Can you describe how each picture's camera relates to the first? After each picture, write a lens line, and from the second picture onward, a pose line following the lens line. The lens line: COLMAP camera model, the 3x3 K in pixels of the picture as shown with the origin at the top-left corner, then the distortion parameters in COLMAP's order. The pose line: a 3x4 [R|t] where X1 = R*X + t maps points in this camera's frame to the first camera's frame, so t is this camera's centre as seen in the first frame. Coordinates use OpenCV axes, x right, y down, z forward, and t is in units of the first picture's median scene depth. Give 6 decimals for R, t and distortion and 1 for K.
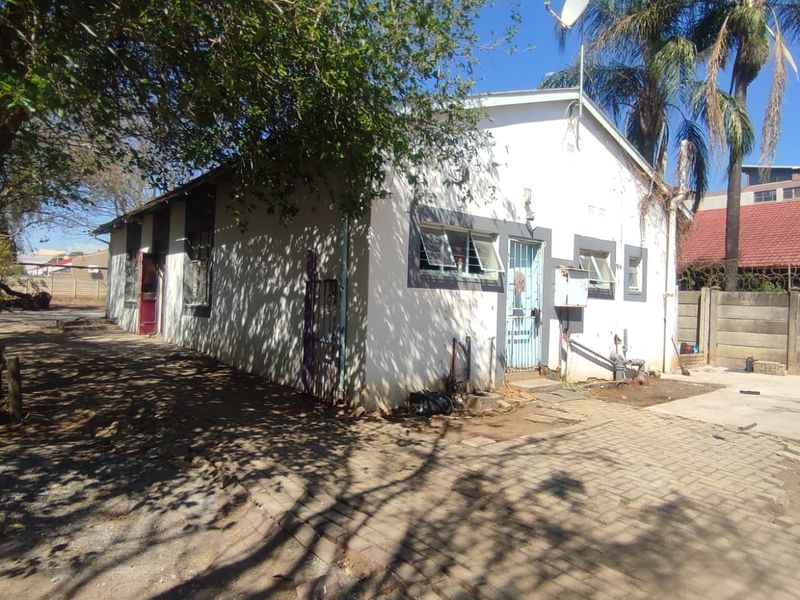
lens RADIAL K [[534.3, 0, 397.8], [0, 534.3, 294.7], [0, 0, 1]] dist [-0.040998, 0.021519]
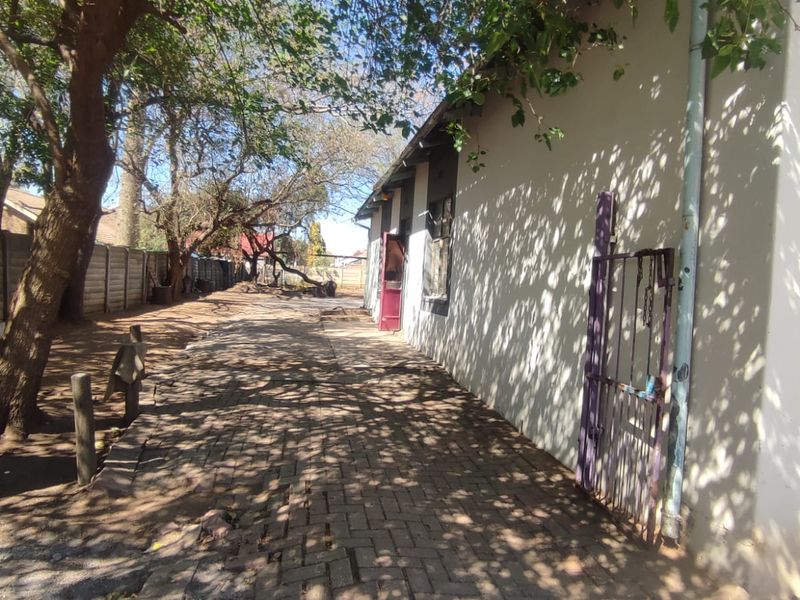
lens RADIAL K [[534.3, 0, 401.6], [0, 534.3, 291.3], [0, 0, 1]] dist [-0.040998, 0.021519]
pose [[0.875822, 0.028241, -0.481807, -0.078247], [-0.026265, 0.999596, 0.010846, 0.003496], [0.481919, 0.003156, 0.876210, 0.428980]]
